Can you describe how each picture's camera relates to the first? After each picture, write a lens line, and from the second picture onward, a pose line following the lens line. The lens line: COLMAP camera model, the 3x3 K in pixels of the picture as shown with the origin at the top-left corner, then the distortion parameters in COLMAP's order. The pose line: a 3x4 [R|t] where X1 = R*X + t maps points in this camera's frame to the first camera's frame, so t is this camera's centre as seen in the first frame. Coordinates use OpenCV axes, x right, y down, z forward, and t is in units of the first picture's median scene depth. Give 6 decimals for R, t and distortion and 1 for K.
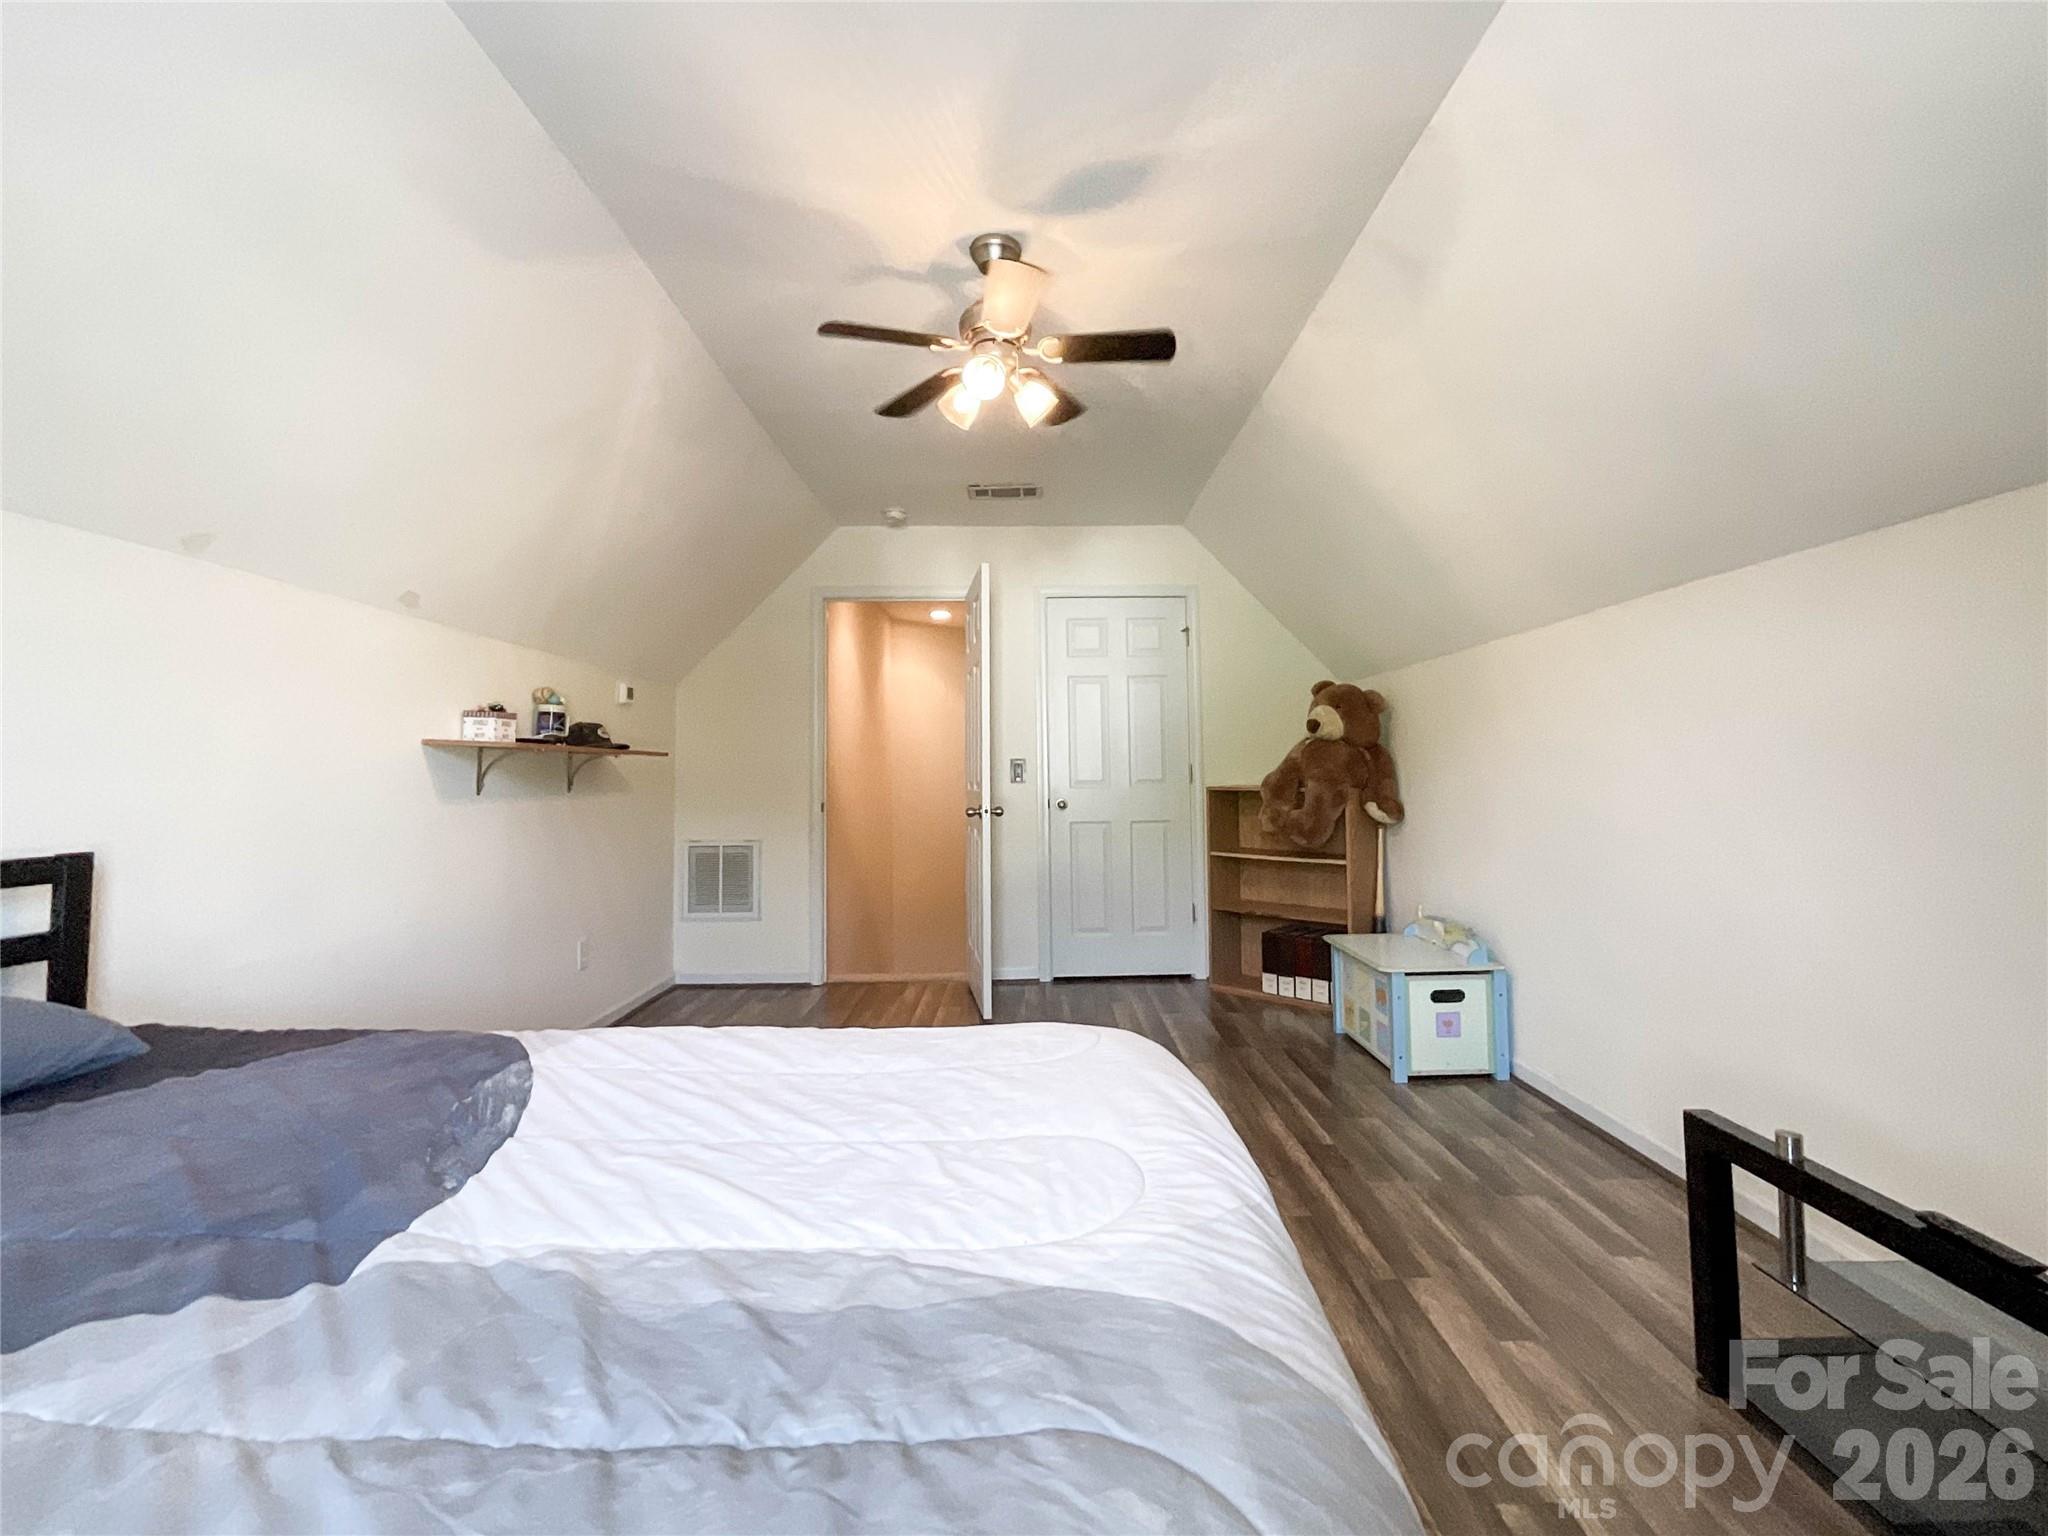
lens RADIAL K [[841.4, 0, 1034.1], [0, 841.4, 761.6], [0, 0, 1]] dist [-0.013646, 0.000057]
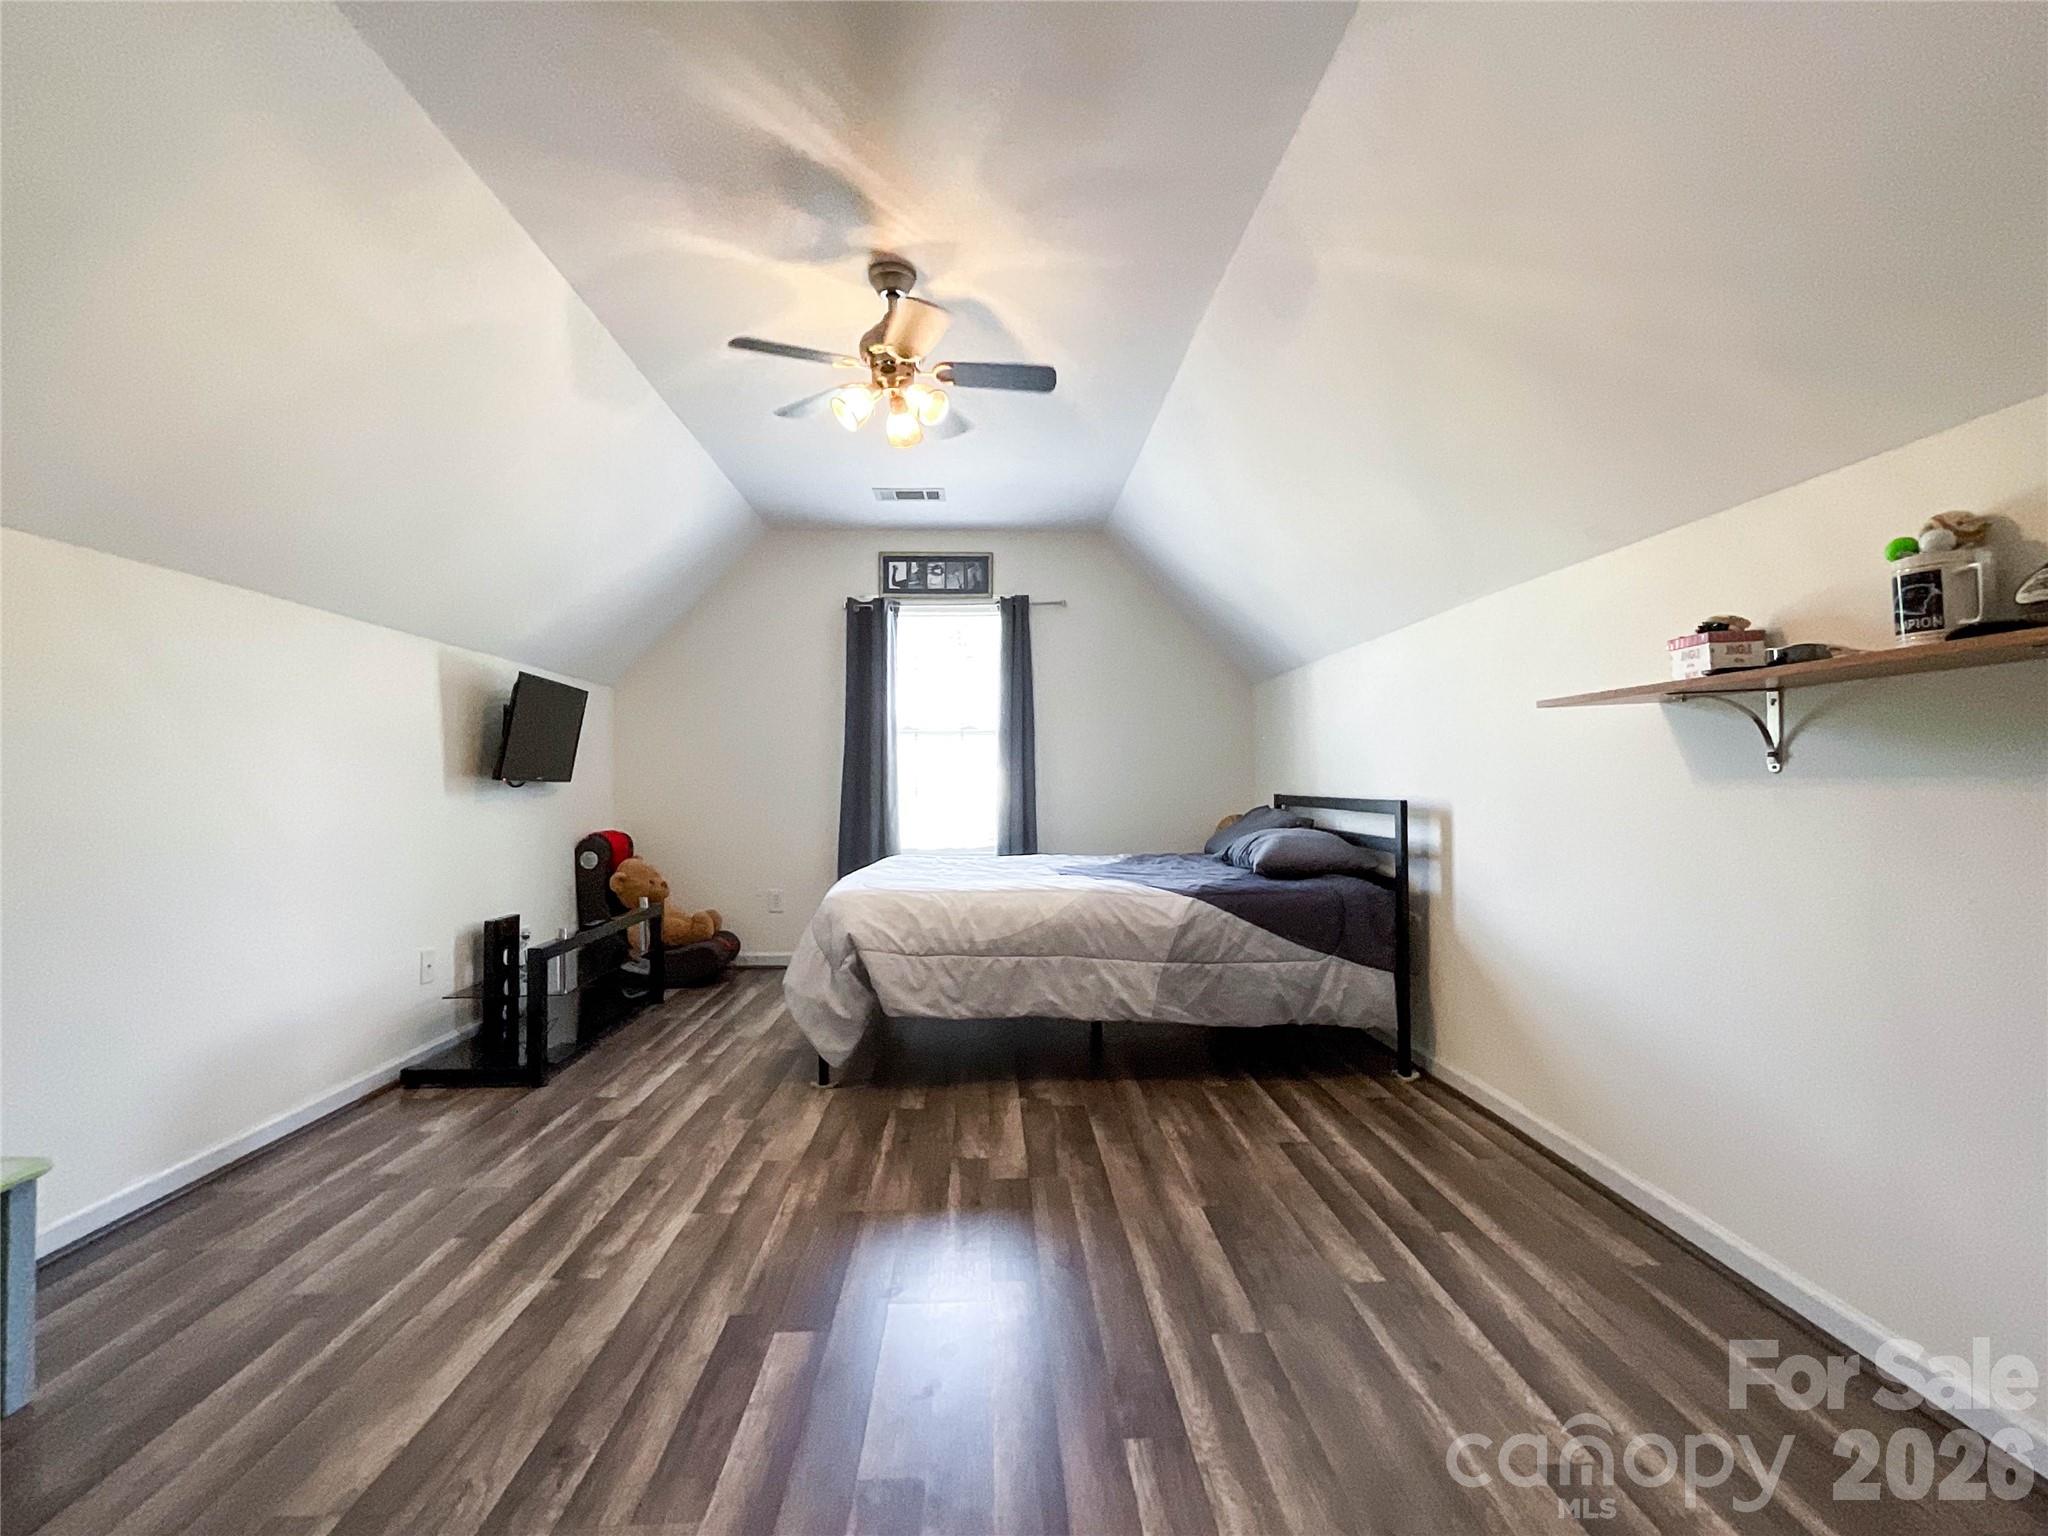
lens RADIAL K [[841.4, 0, 1034.1], [0, 841.4, 761.6], [0, 0, 1]] dist [-0.013646, 0.000057]
pose [[-0.998794, 0.013862, -0.047101, -0.148541], [0.015489, 0.999290, -0.034344, 0.050671], [0.046592, -0.035032, -0.998300, 1.795651]]
